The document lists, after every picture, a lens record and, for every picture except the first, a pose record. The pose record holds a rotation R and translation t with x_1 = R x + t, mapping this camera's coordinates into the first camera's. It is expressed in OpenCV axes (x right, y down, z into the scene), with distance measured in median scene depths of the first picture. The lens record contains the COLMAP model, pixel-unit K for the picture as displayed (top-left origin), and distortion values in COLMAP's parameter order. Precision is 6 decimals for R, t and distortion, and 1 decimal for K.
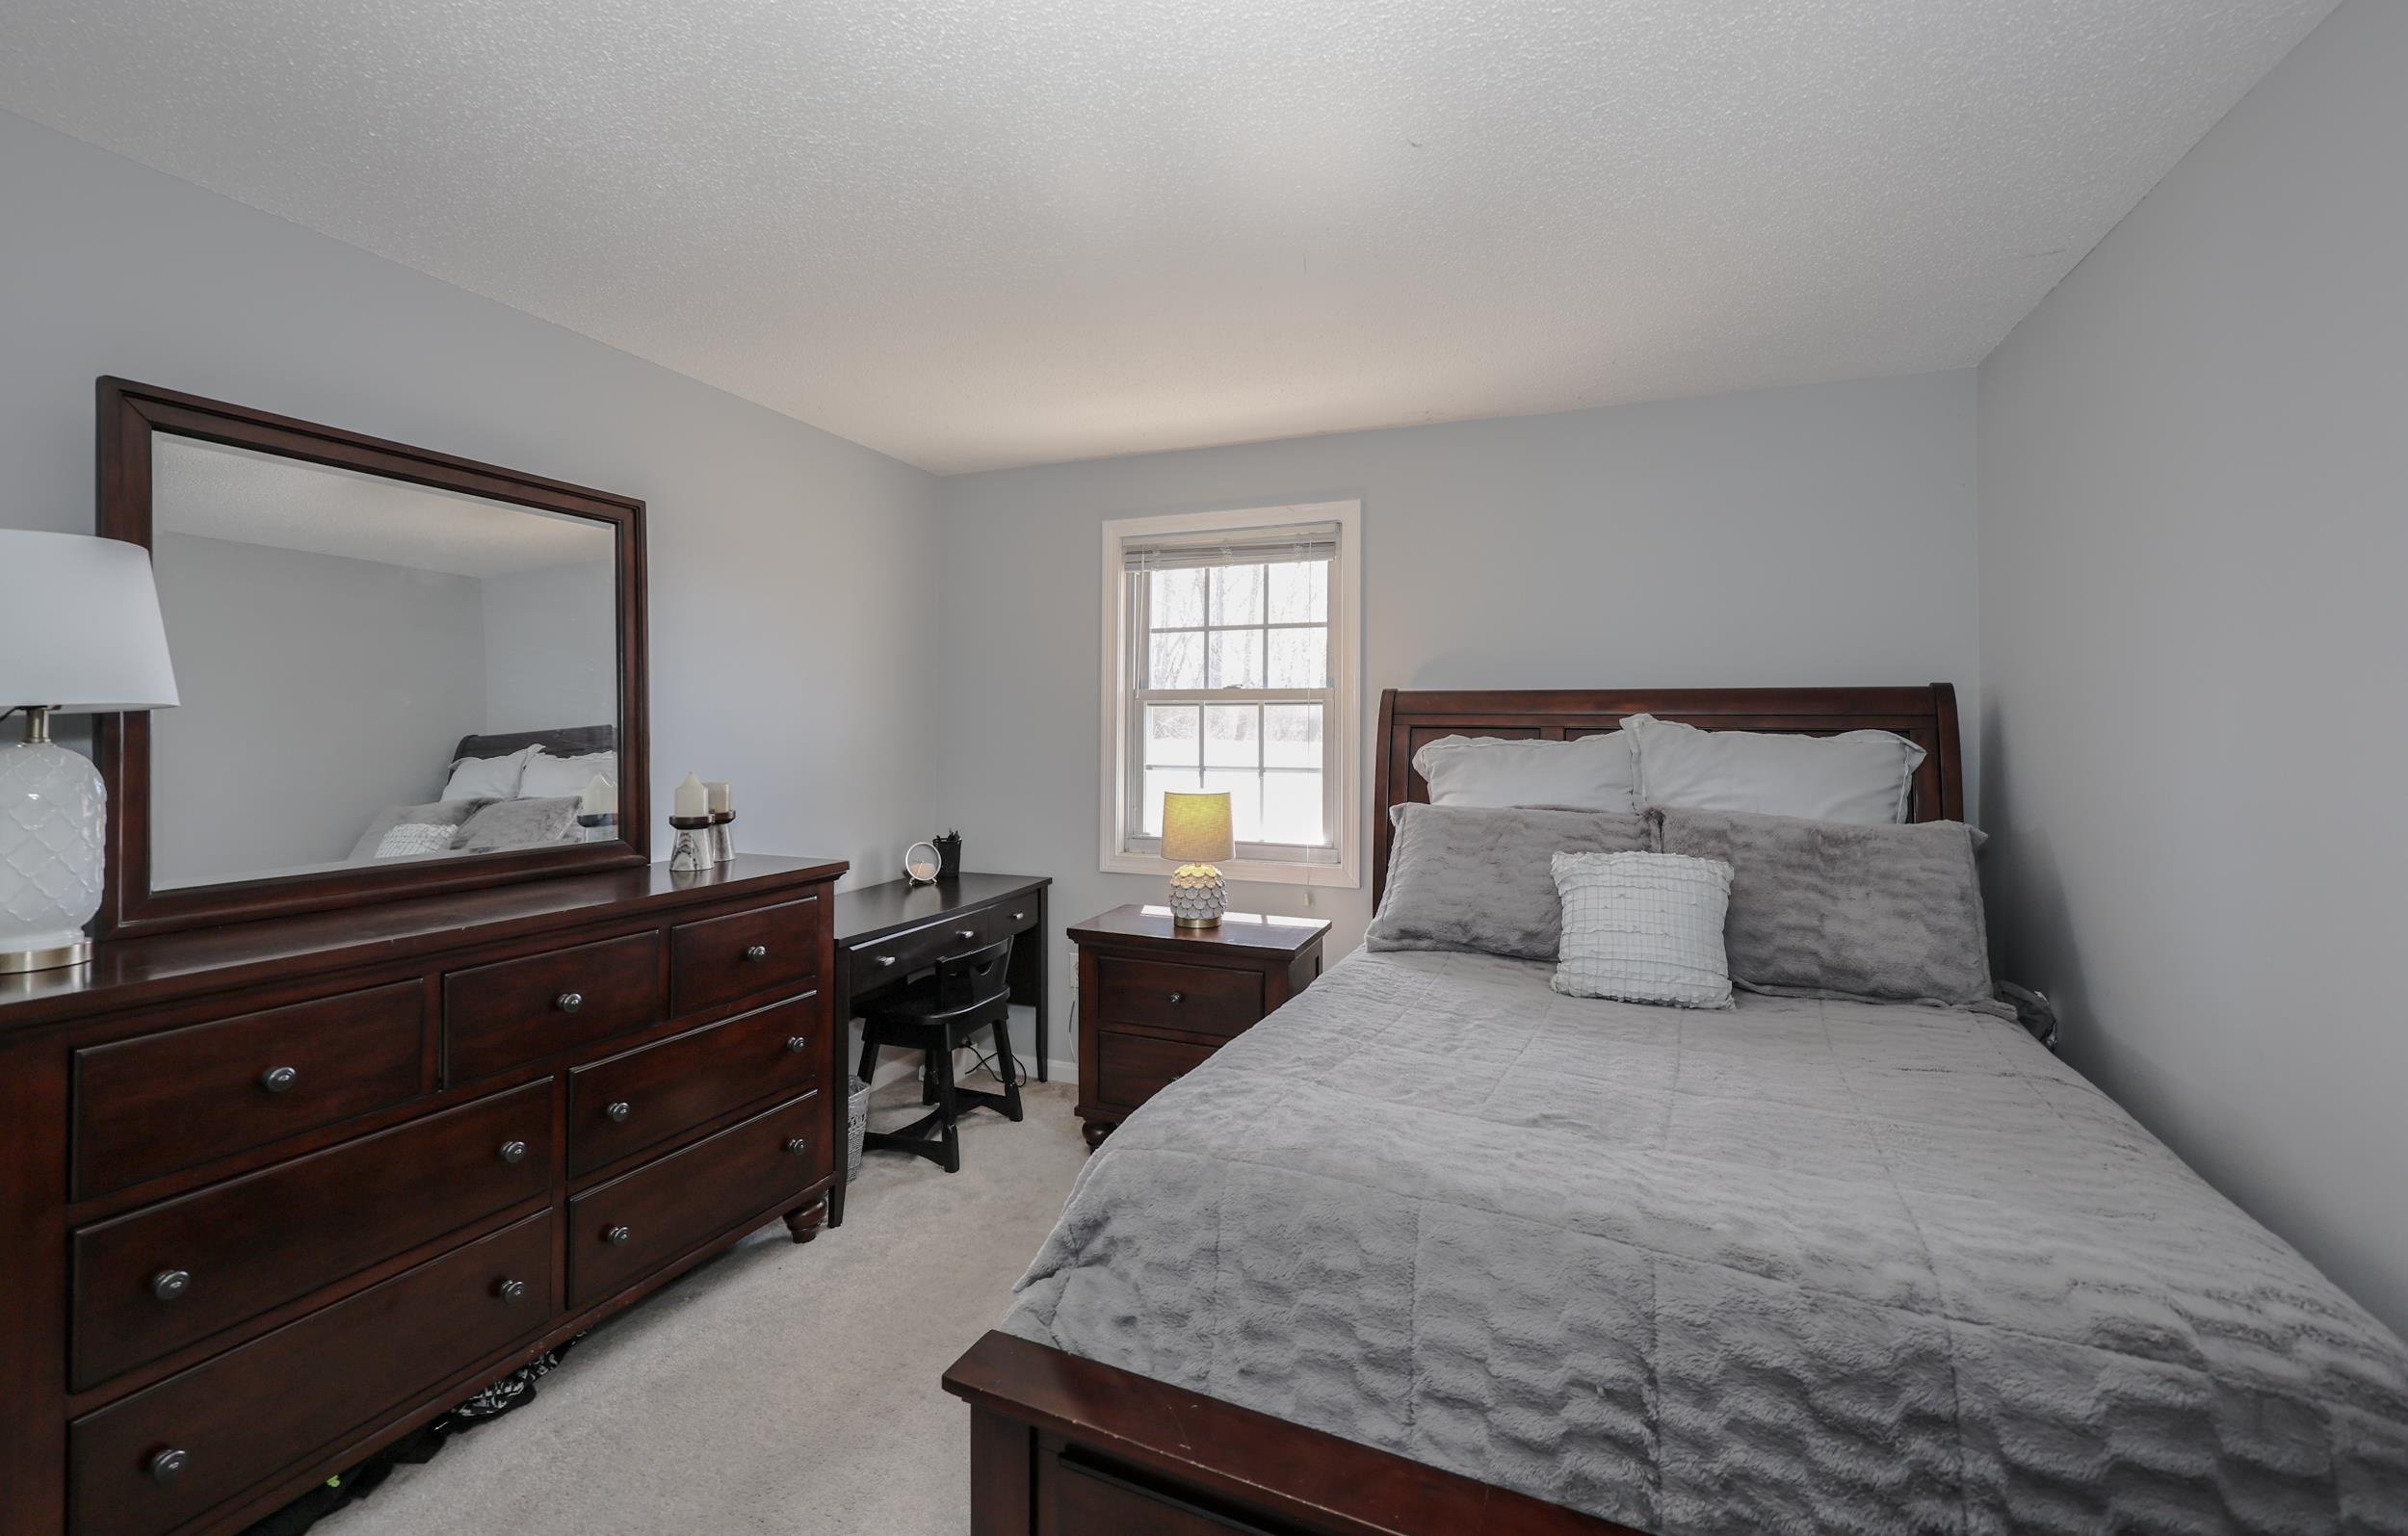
lens RADIAL K [[1061.4, 0, 1150.7], [0, 1061.4, 718.0], [0, 0, 1]] dist [0.012344, 0.000058]
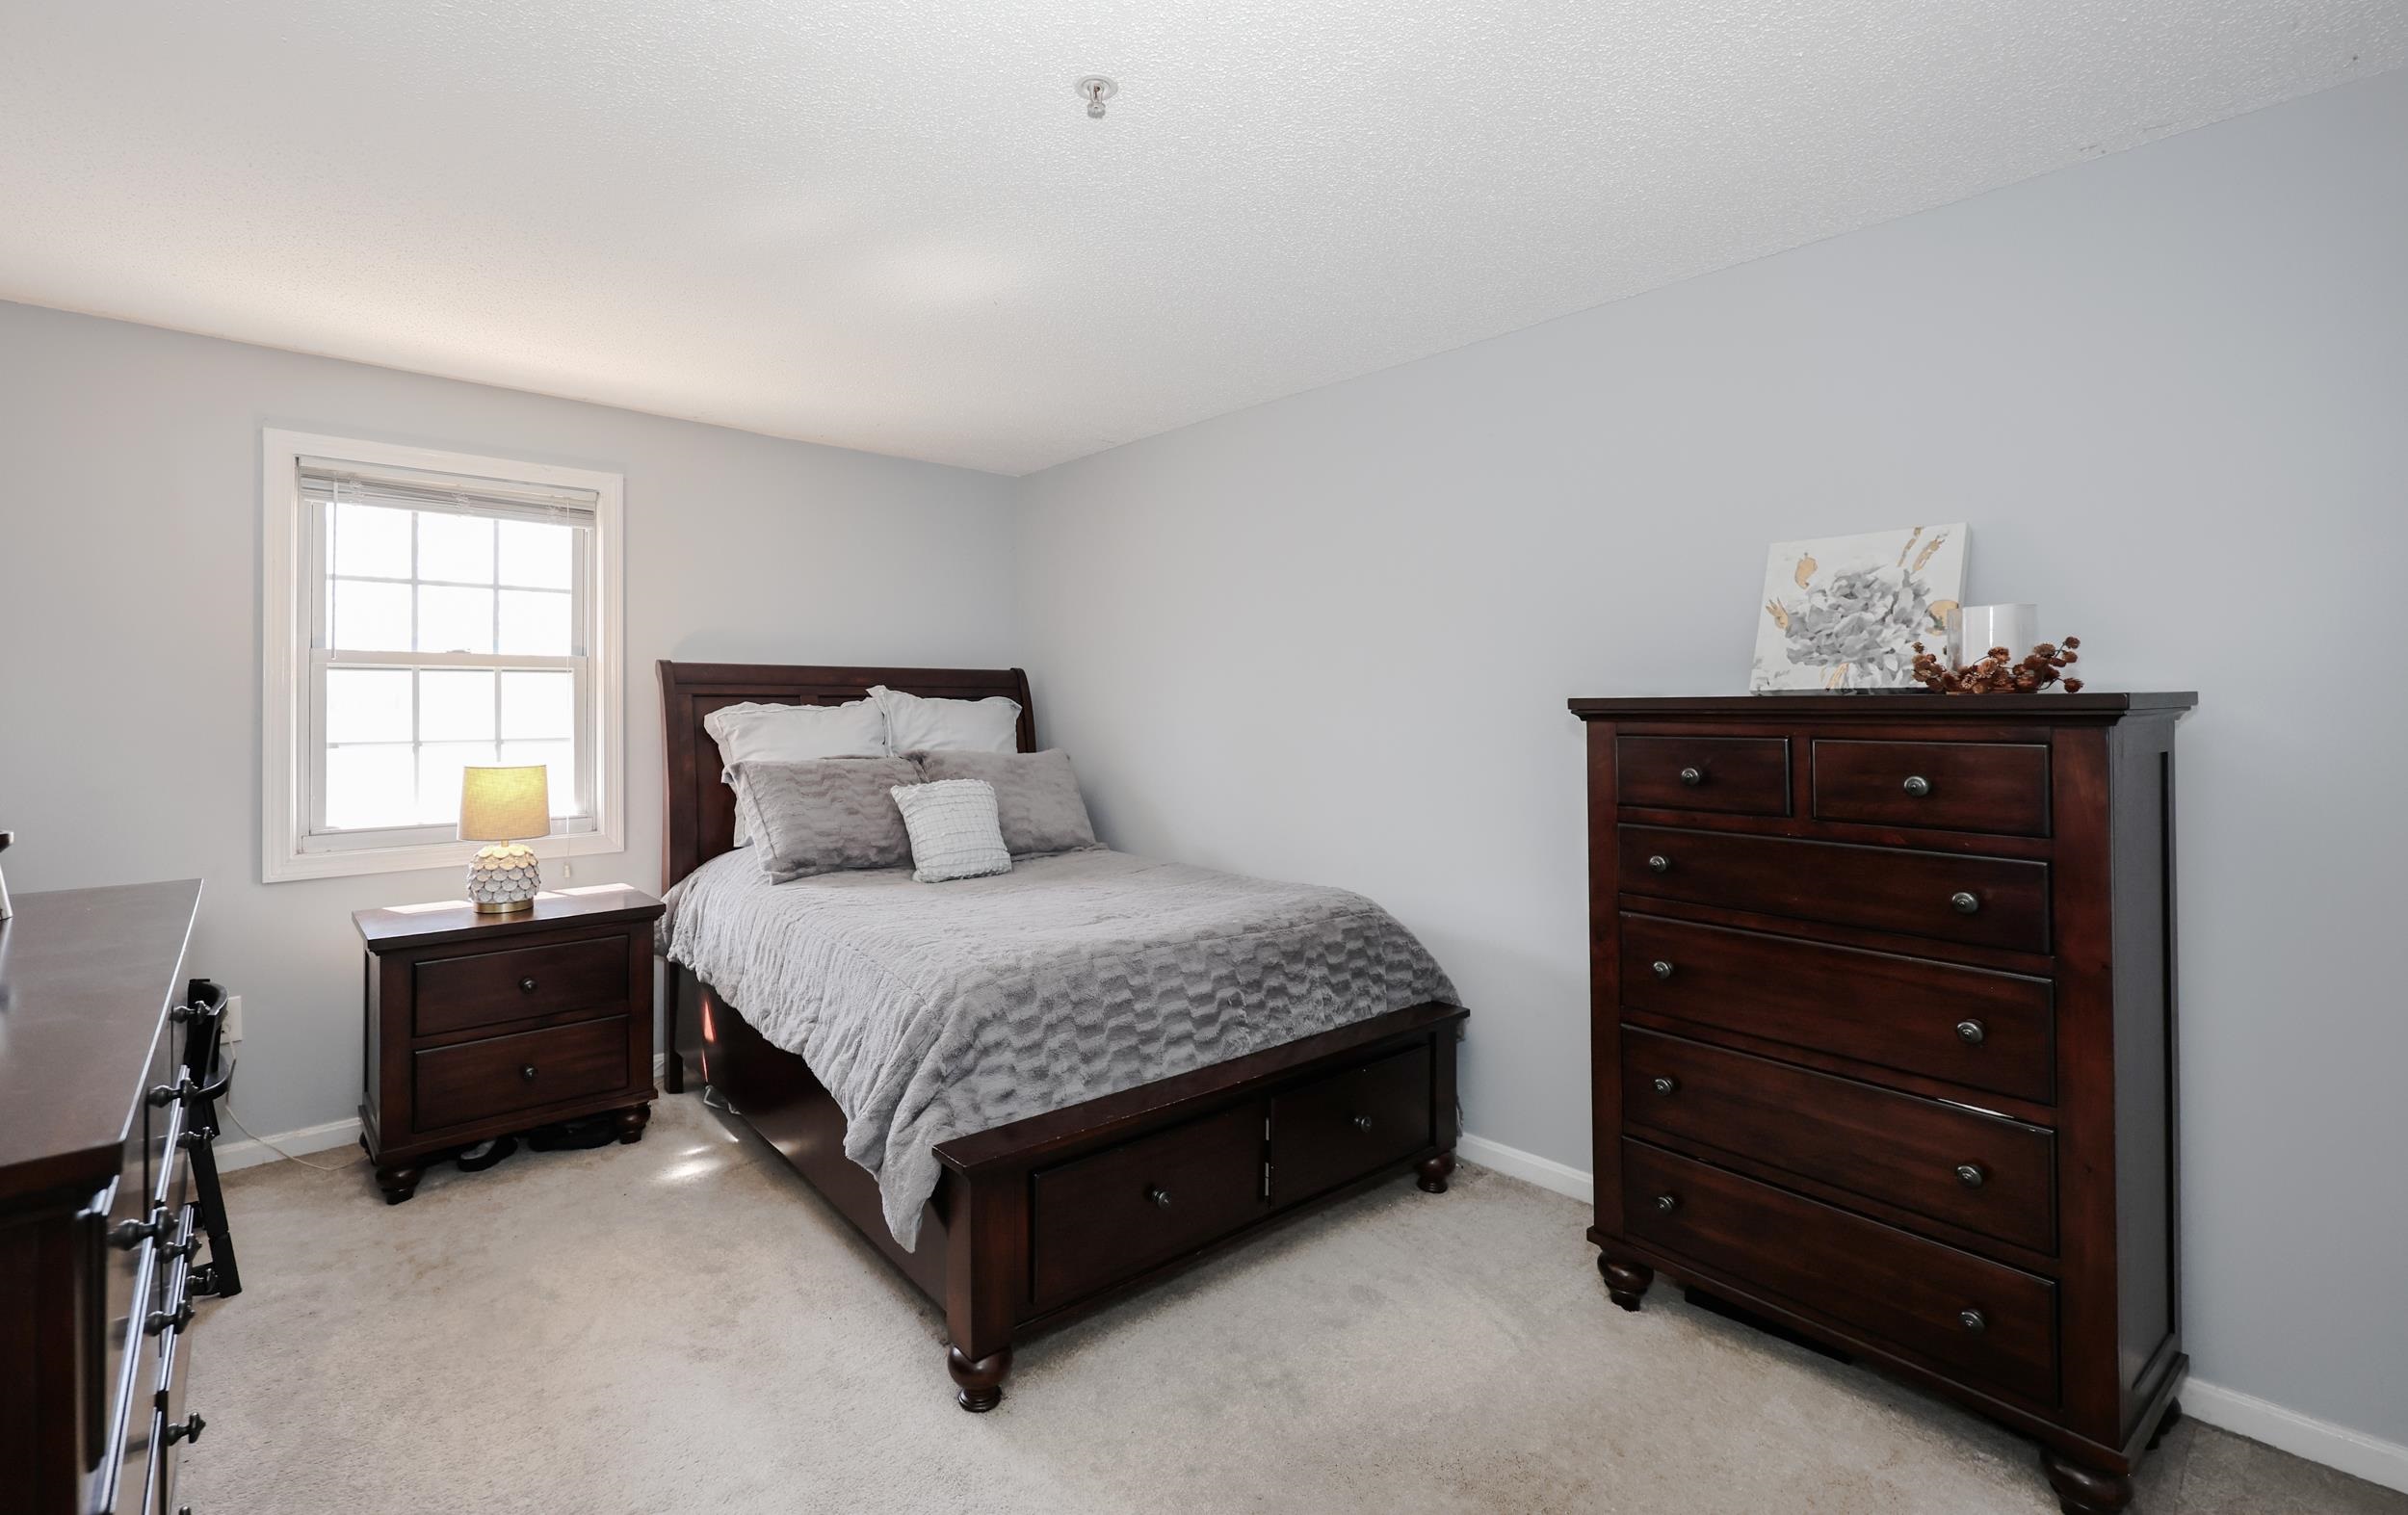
lens RADIAL K [[1107.6, 0, 1177.1], [0, 1107.6, 697.0], [0, 0, 1]] dist [0.005083, 0.000493]
pose [[0.392756, 0.001529, 0.919641, -0.689329], [-0.003415, 0.999994, -0.000204, 0.009792], [-0.919636, -0.003061, 0.392759, 0.097652]]
